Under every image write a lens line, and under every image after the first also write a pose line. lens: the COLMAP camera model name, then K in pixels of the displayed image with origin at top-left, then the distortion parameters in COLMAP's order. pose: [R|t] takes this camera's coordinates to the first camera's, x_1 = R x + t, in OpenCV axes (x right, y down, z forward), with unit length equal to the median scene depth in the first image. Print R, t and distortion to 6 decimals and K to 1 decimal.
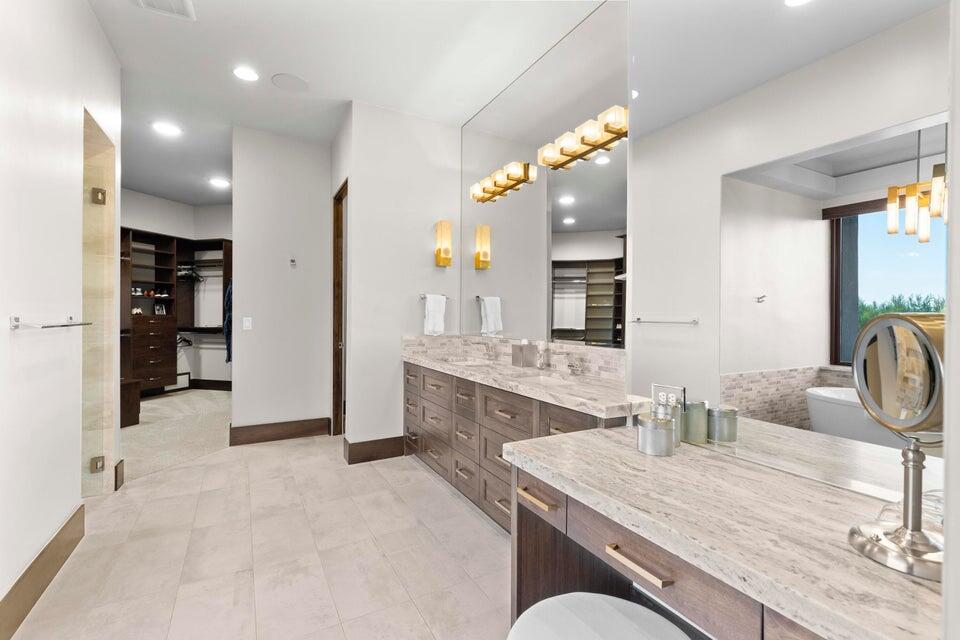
lens RADIAL K [[433.8, 0, 481.2], [0, 433.8, 323.7], [0, 0, 1]] dist [0.011079, -0.001180]
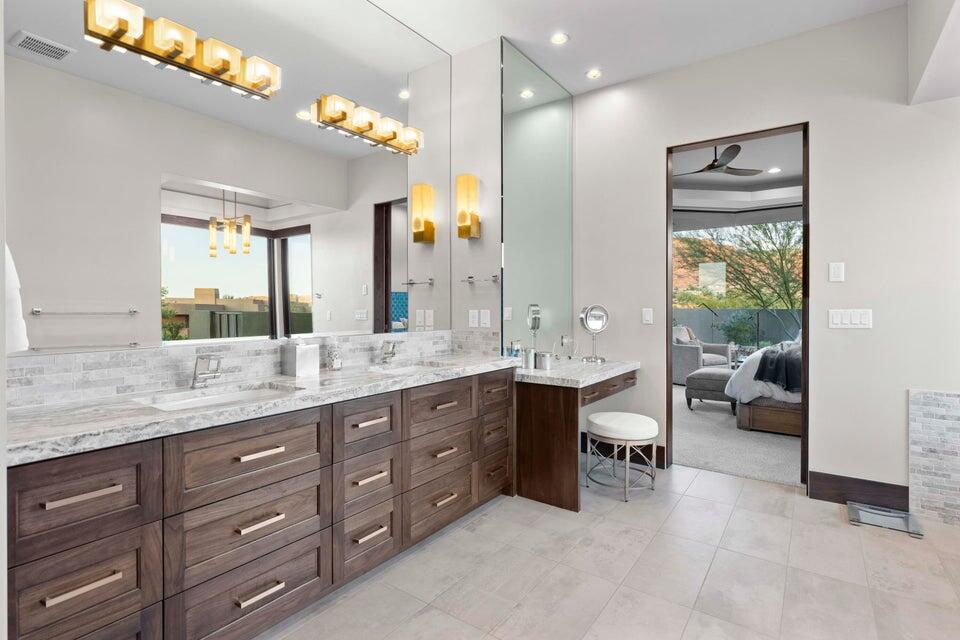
lens RADIAL K [[465.8, 0, 479.5], [0, 465.8, 317.5], [0, 0, 1]] dist [-0.000332, -0.000063]
pose [[-0.425223, -0.005524, 0.905072, -0.960751], [0.005627, 0.999946, 0.008747, 0.002031], [-0.905071, 0.008813, -0.425169, 1.421439]]
